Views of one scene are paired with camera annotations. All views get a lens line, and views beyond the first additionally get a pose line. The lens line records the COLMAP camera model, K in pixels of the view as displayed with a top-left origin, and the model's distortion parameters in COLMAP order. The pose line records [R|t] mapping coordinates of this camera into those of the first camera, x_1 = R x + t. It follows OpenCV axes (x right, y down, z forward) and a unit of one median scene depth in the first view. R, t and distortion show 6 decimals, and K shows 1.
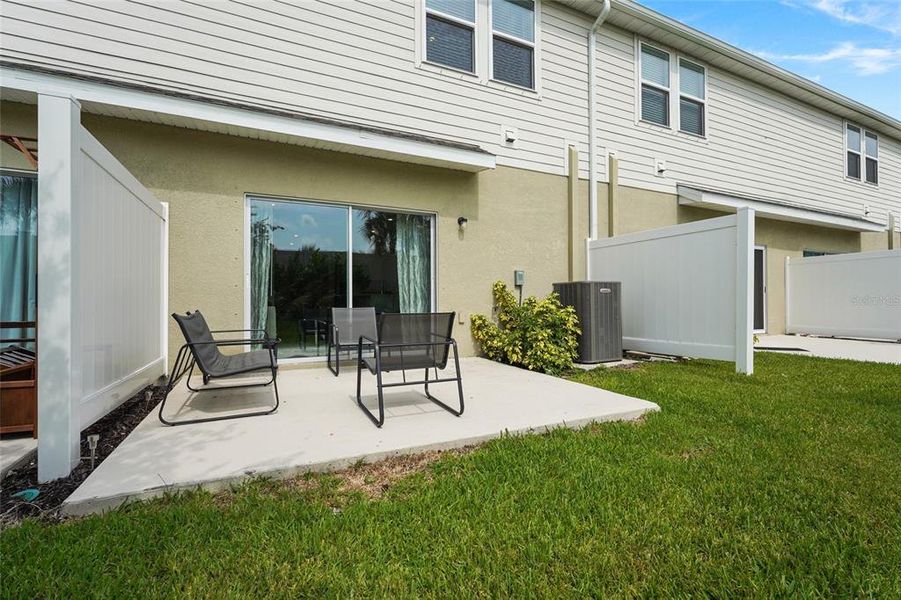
lens RADIAL K [[394.5, 0, 450.5], [0, 394.5, 300.0], [0, 0, 1]] dist [0.001072, -0.000369]
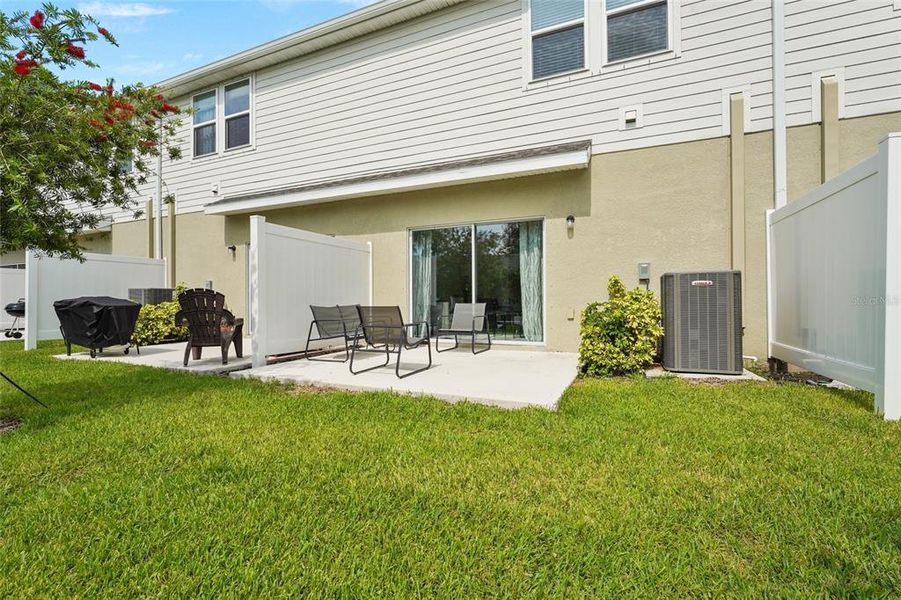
lens RADIAL K [[321.6, 0, 450.5], [0, 321.6, 300.0], [0, 0, 1]] dist [0.000264, -0.000029]
pose [[0.712468, 0.000888, -0.701704, 0.406319], [0.007109, 0.999939, 0.008482, -0.000261], [0.701668, -0.011032, 0.712418, 0.189357]]
